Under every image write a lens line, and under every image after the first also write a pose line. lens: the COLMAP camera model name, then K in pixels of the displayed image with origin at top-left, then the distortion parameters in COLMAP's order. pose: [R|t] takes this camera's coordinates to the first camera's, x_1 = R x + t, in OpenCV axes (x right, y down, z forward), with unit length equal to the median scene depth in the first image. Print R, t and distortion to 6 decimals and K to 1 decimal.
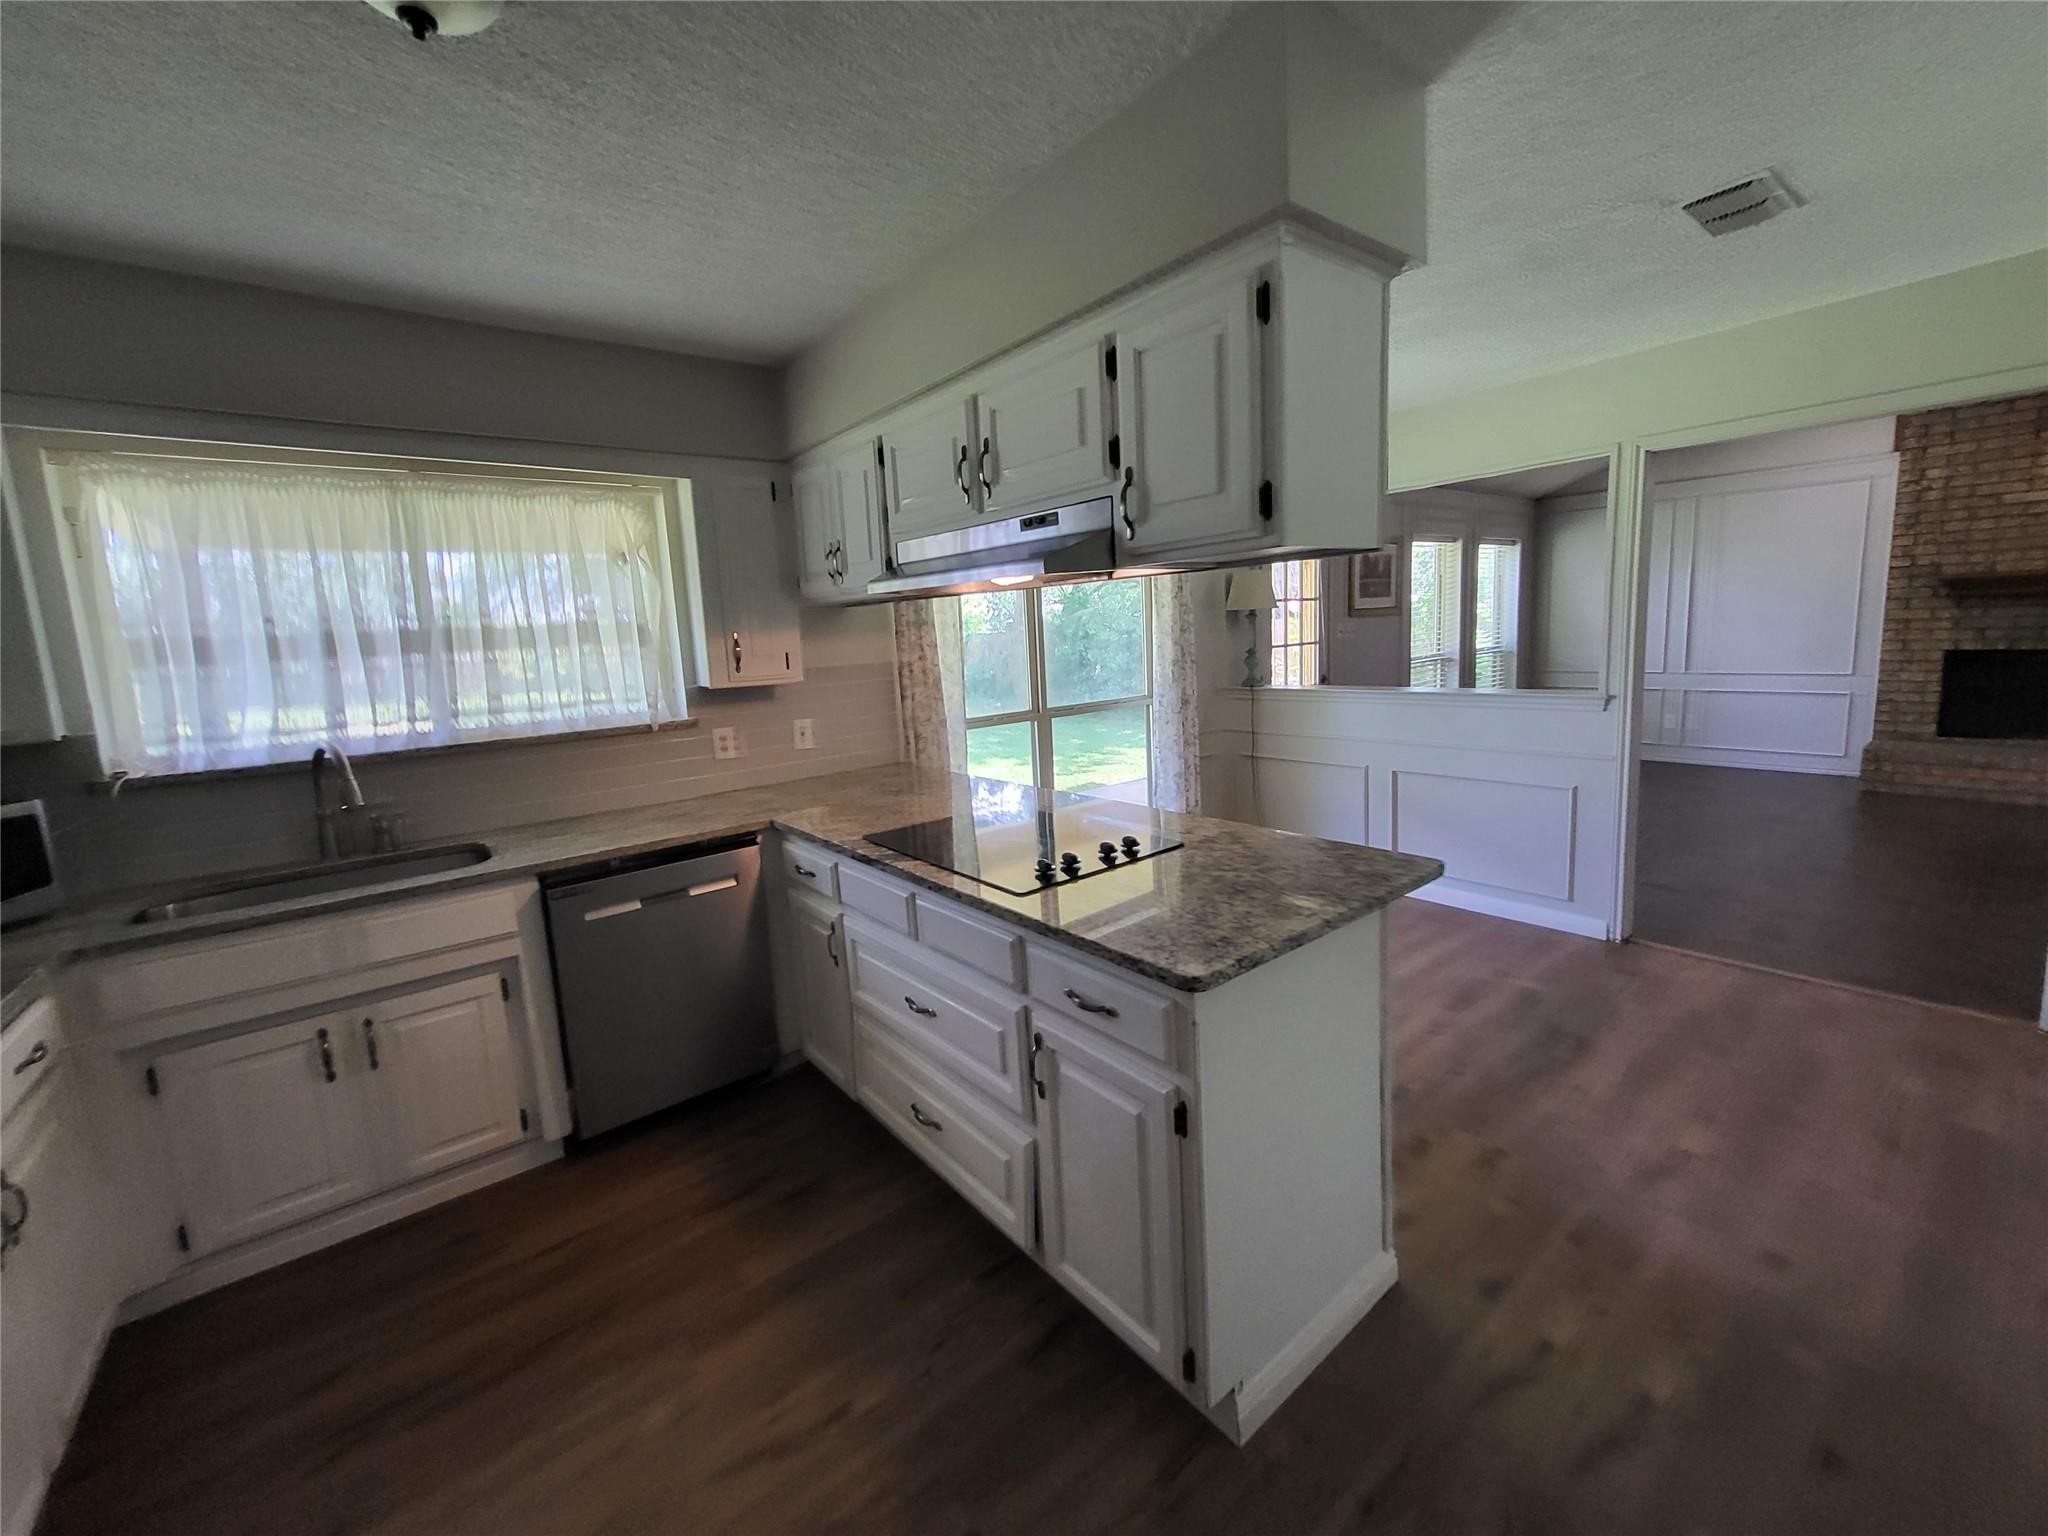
lens RADIAL K [[810.9, 0, 1027.0], [0, 810.9, 738.6], [0, 0, 1]] dist [0.001946, -0.000168]
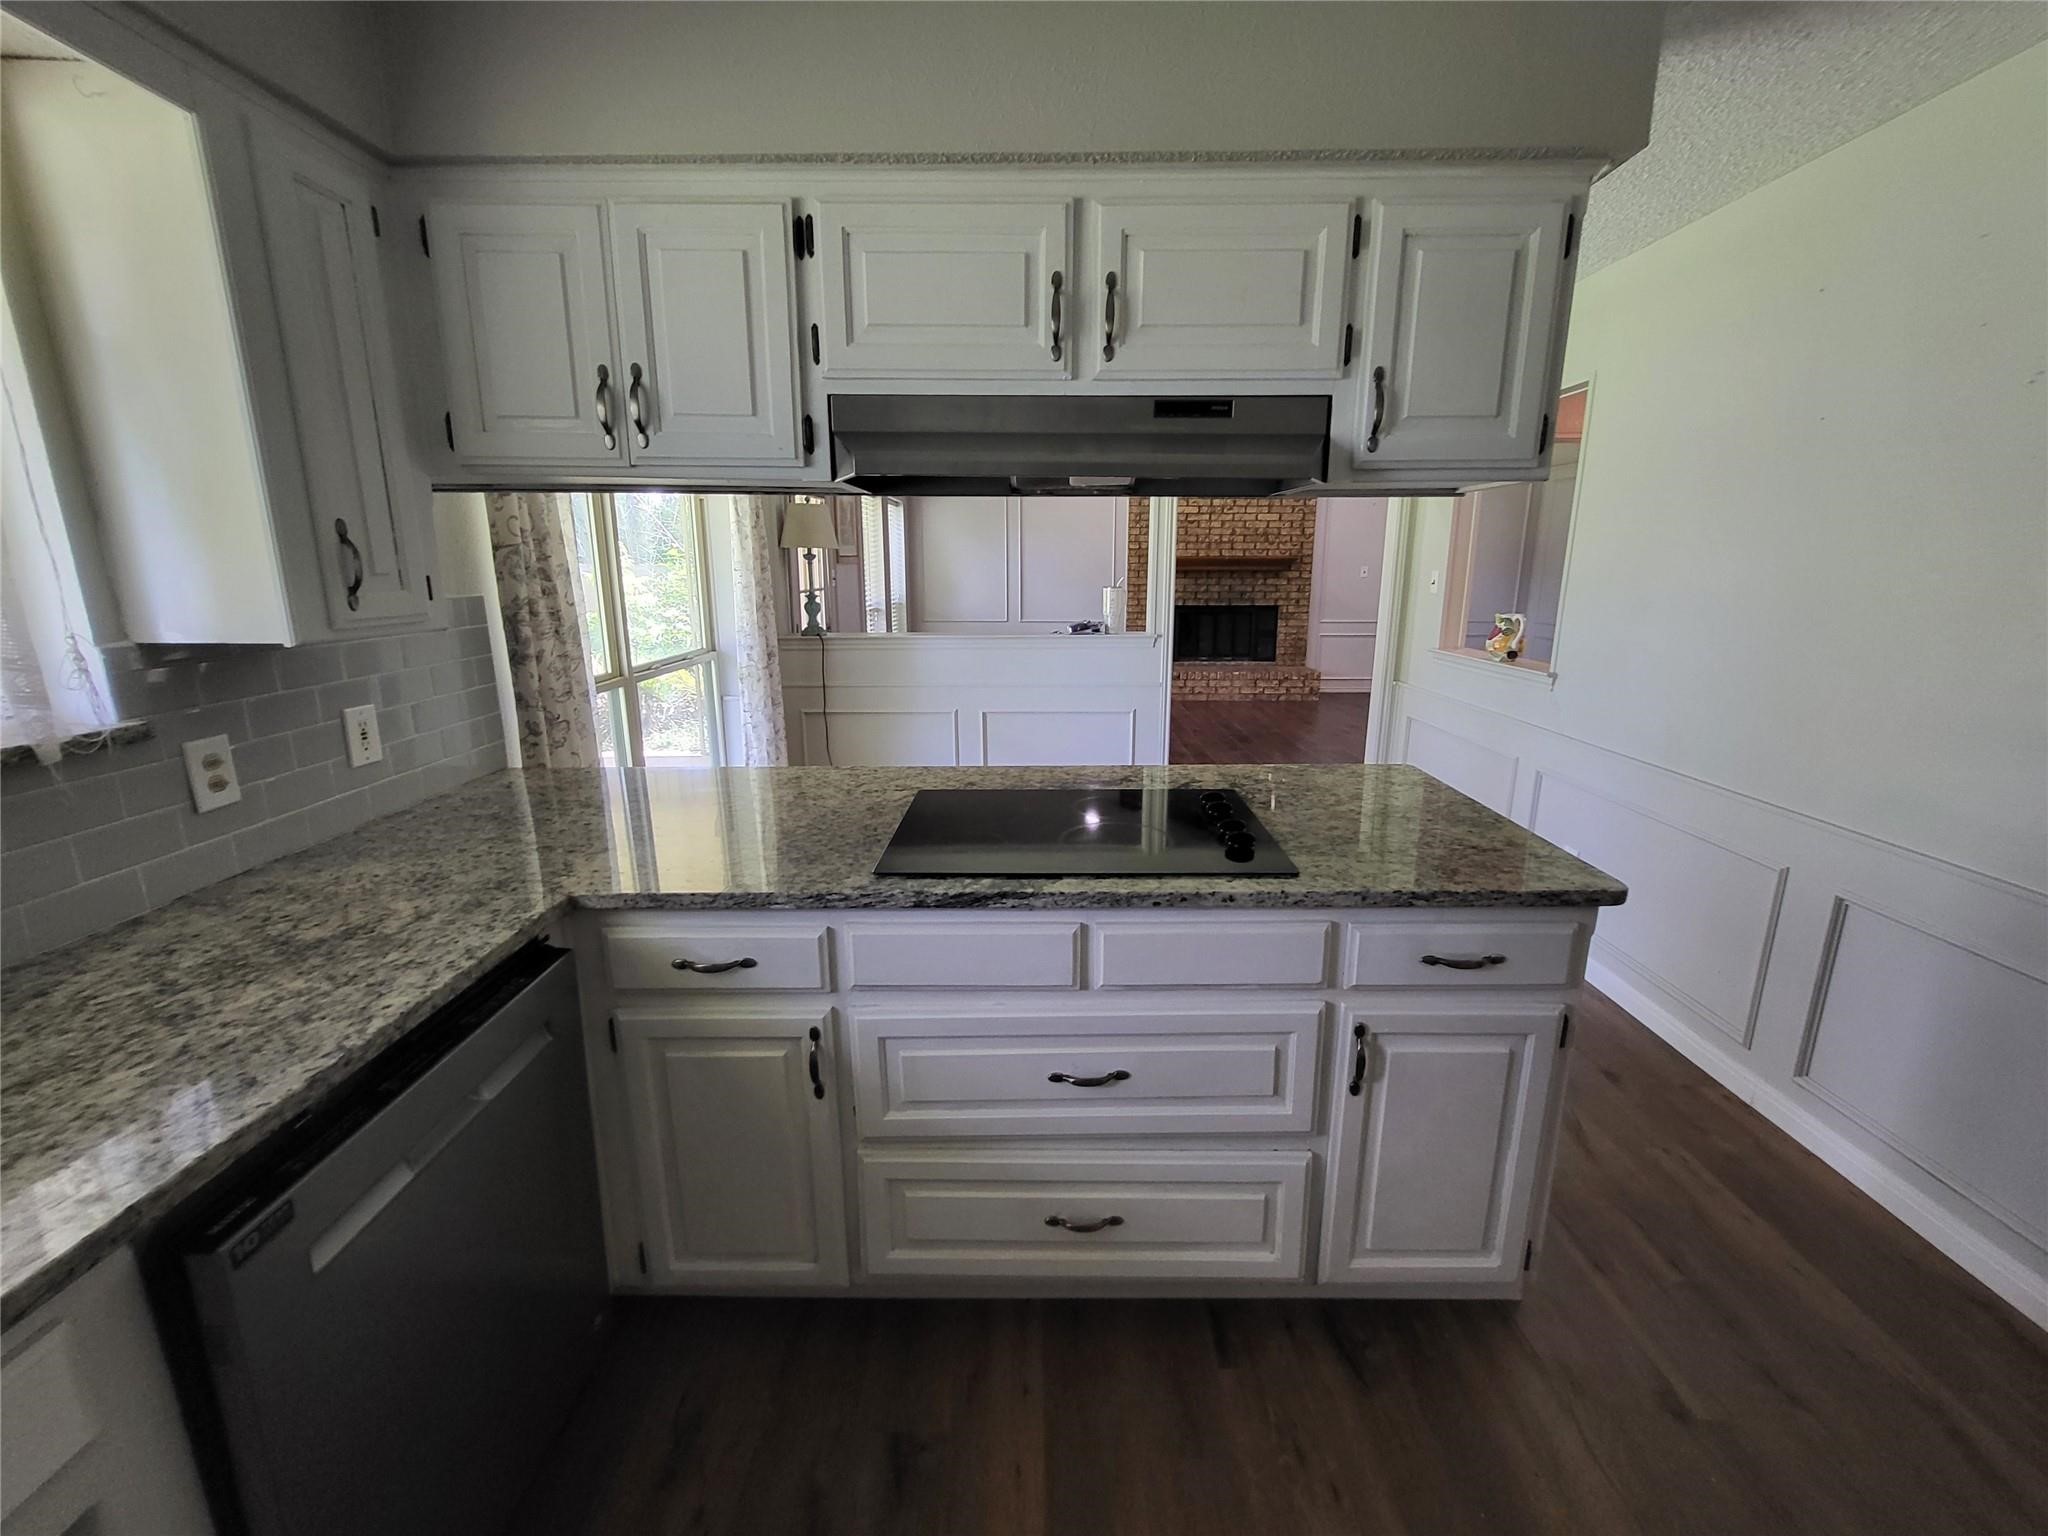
lens RADIAL K [[810.9, 0, 1033.6], [0, 810.9, 742.3], [0, 0, 1]] dist [0.001946, -0.000168]
pose [[0.632934, -0.117456, 0.765244, -0.511506], [0.072062, 0.993071, 0.092823, -0.023415], [-0.770845, -0.003606, 0.637012, 0.444263]]
